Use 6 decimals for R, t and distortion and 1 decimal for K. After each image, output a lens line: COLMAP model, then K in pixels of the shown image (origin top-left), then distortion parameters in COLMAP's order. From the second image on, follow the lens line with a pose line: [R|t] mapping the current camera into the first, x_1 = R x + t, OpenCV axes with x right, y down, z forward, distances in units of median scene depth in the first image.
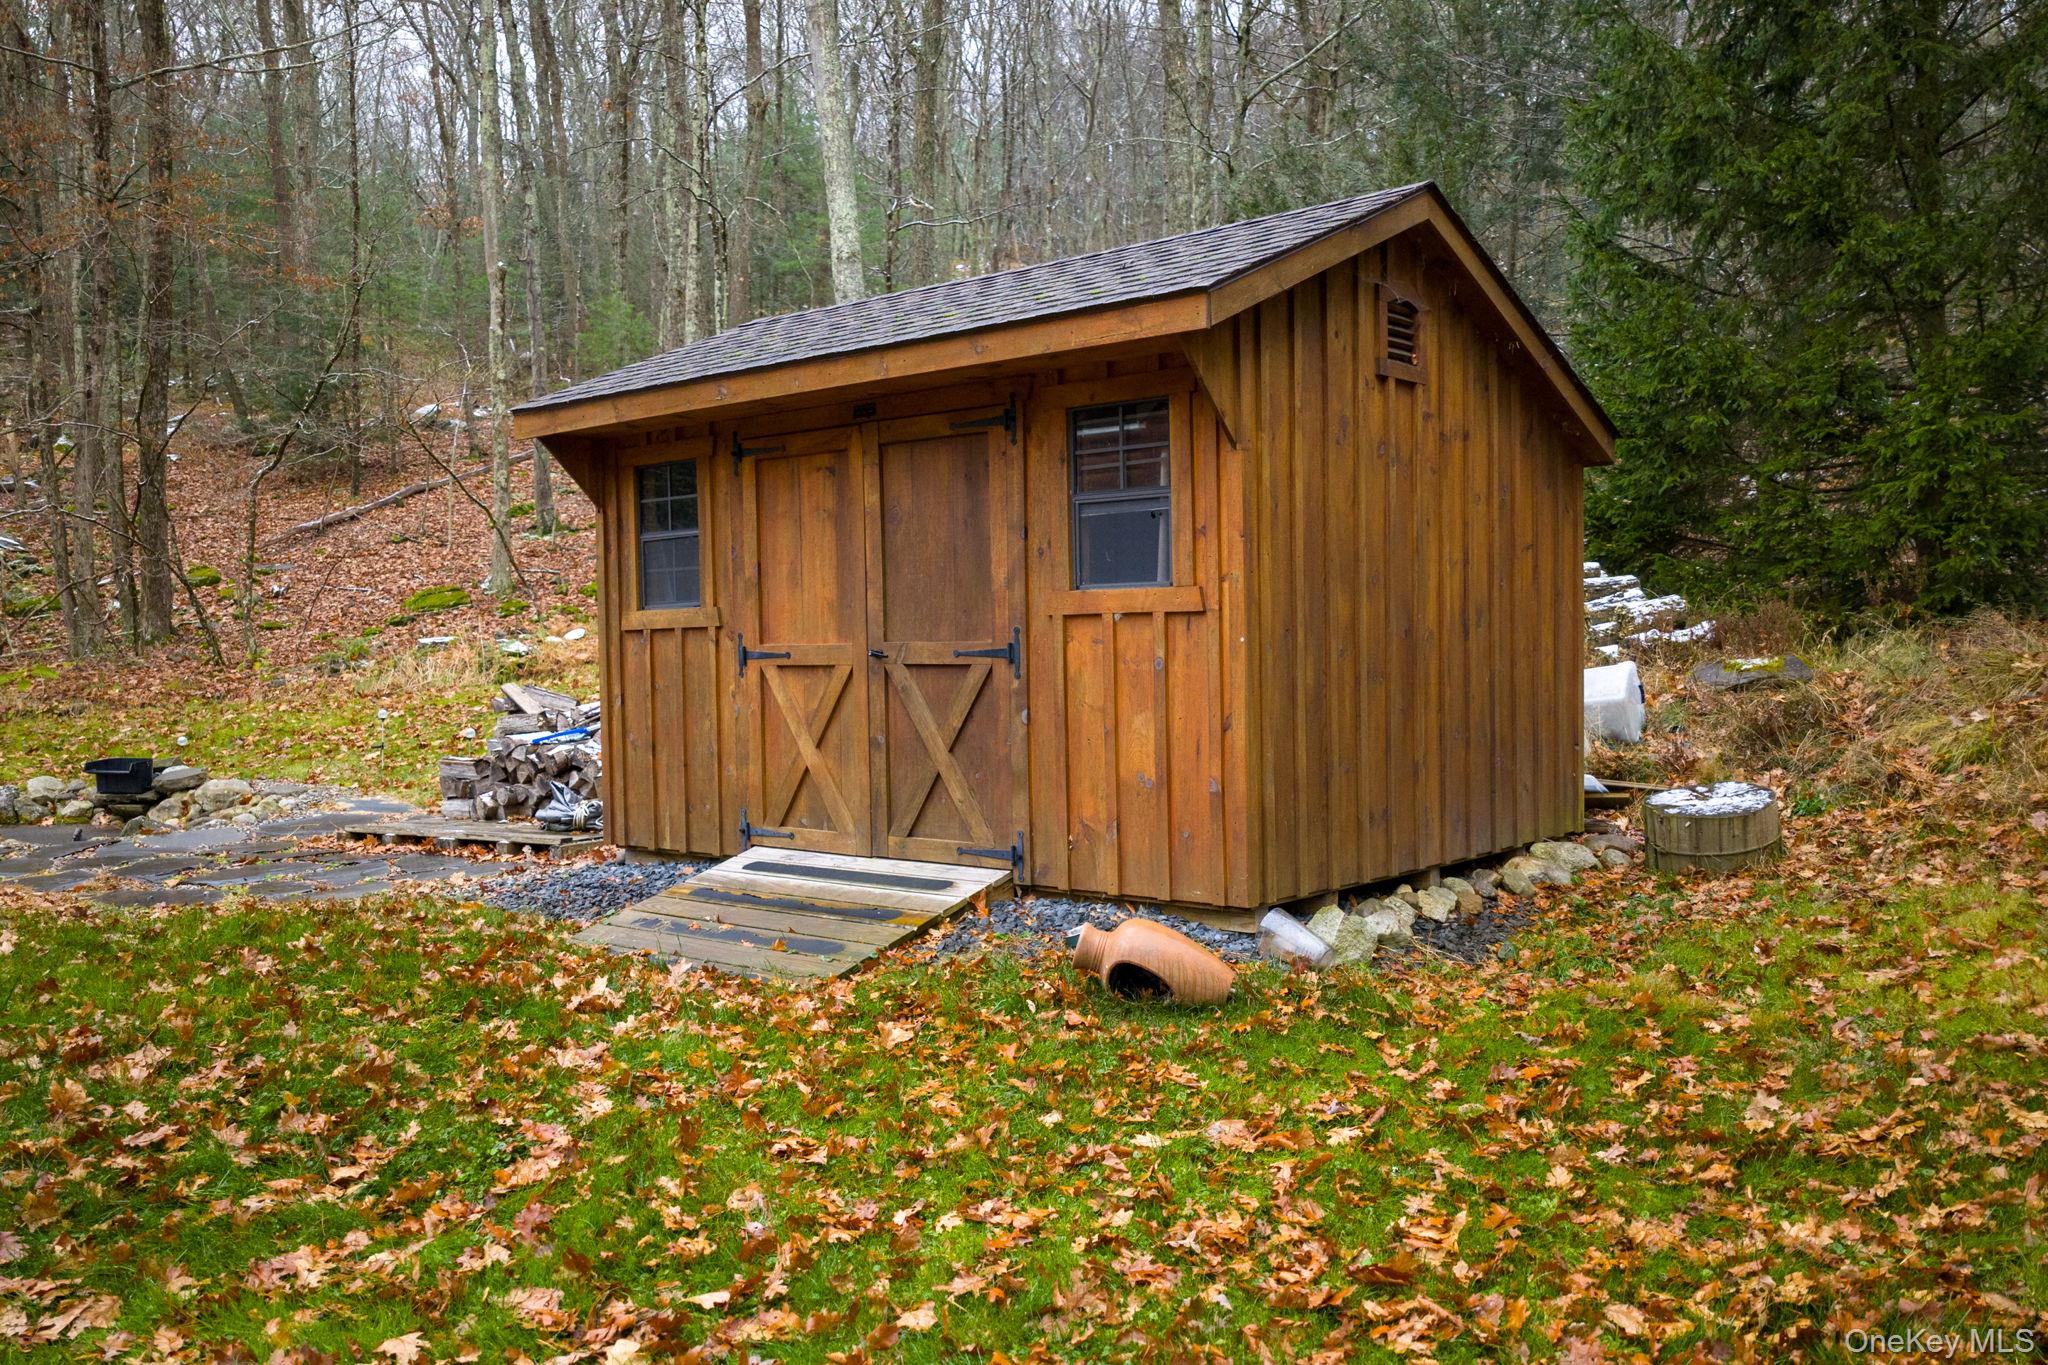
lens RADIAL K [[1675.7, 0, 1026.5], [0, 1675.7, 683.2], [0, 0, 1]] dist [0.004615, 0.000375]
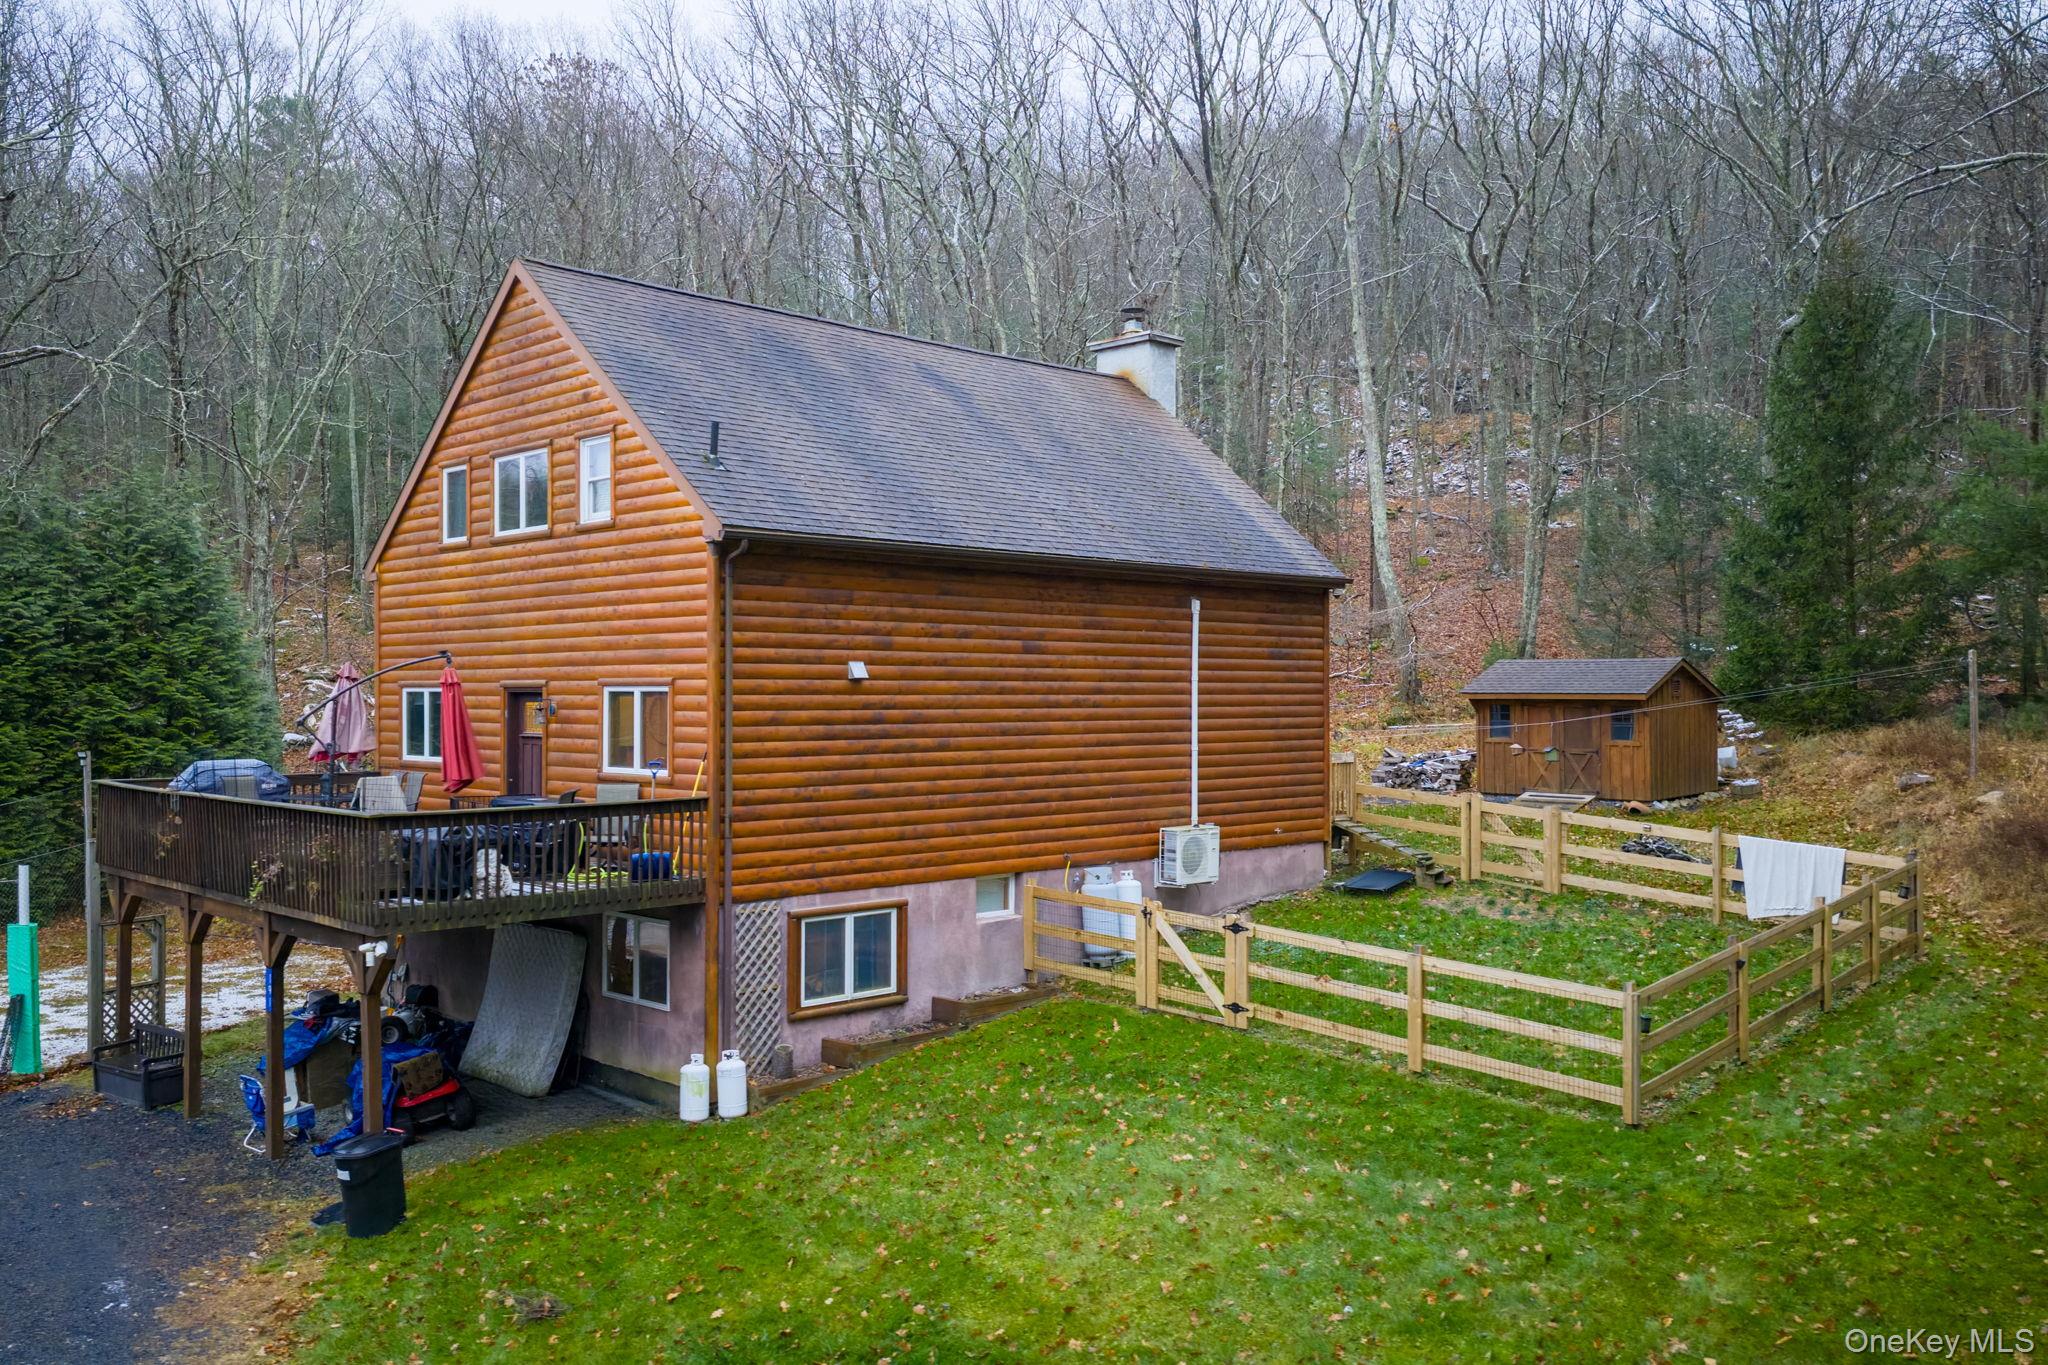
lens RADIAL K [[1675.7, 0, 1020.3], [0, 1675.7, 687.2], [0, 0, 1]] dist [0.004615, 0.000375]
pose [[0.994291, -0.002410, -0.106679, -0.958521], [0.002817, 0.999989, 0.003668, -0.190288], [0.106669, -0.003947, 0.994287, -3.369091]]
